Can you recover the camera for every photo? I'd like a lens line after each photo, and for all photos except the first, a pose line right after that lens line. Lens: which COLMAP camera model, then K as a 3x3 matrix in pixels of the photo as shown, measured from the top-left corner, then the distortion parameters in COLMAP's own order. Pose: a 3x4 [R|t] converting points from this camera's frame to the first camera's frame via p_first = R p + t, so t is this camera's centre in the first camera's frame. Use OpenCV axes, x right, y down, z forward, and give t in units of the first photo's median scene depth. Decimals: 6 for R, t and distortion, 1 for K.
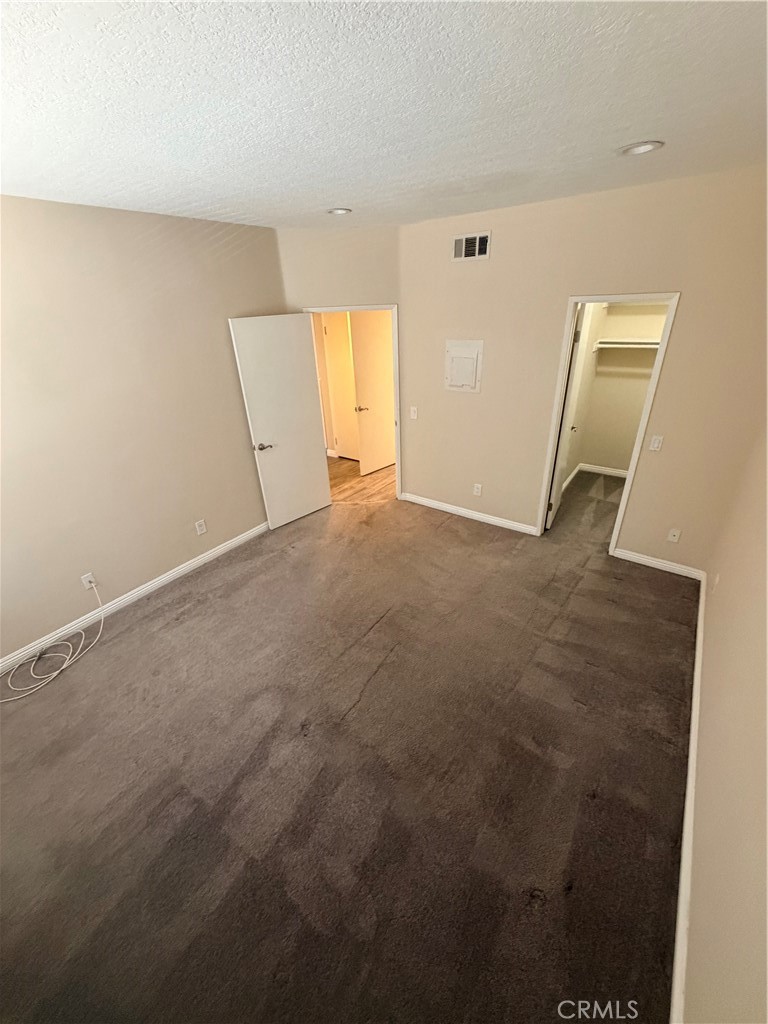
lens RADIAL K [[411.1, 0, 386.9], [0, 411.1, 510.5], [0, 0, 1]] dist [-0.003203, -0.000166]
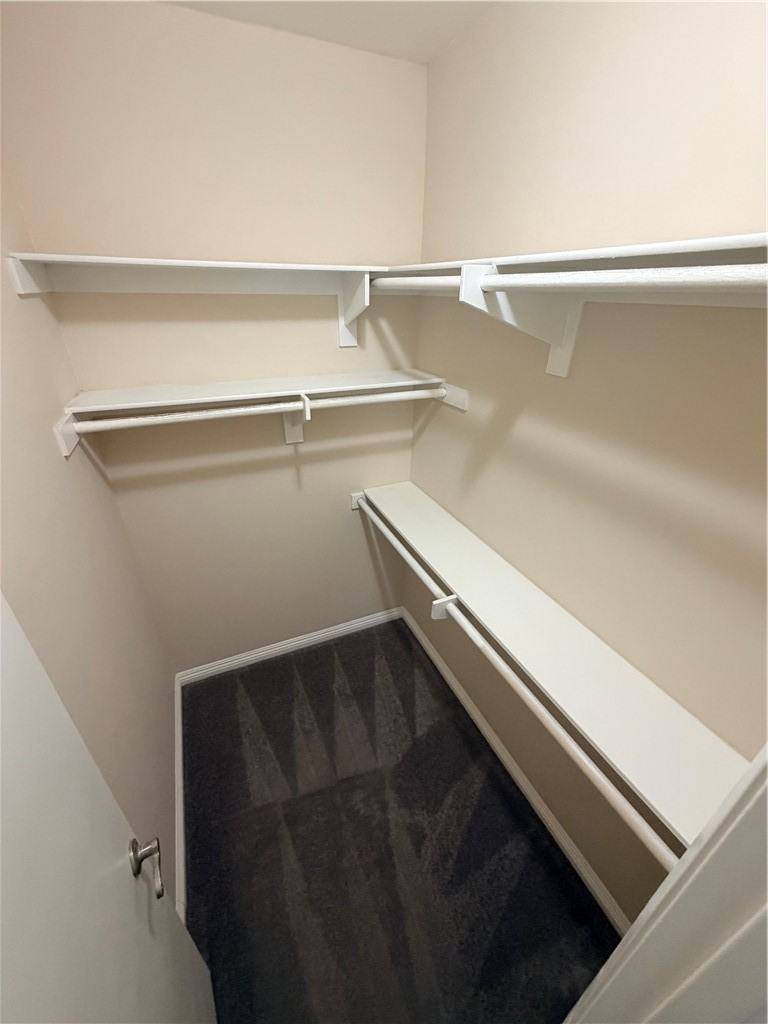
lens RADIAL K [[411.1, 0, 384.4], [0, 411.1, 509.9], [0, 0, 1]] dist [-0.003203, -0.000166]
pose [[0.508953, -0.370964, 0.776758, 0.367370], [0.369130, 0.909250, 0.192375, -0.313152], [-0.777631, 0.188815, 0.599699, 0.646219]]
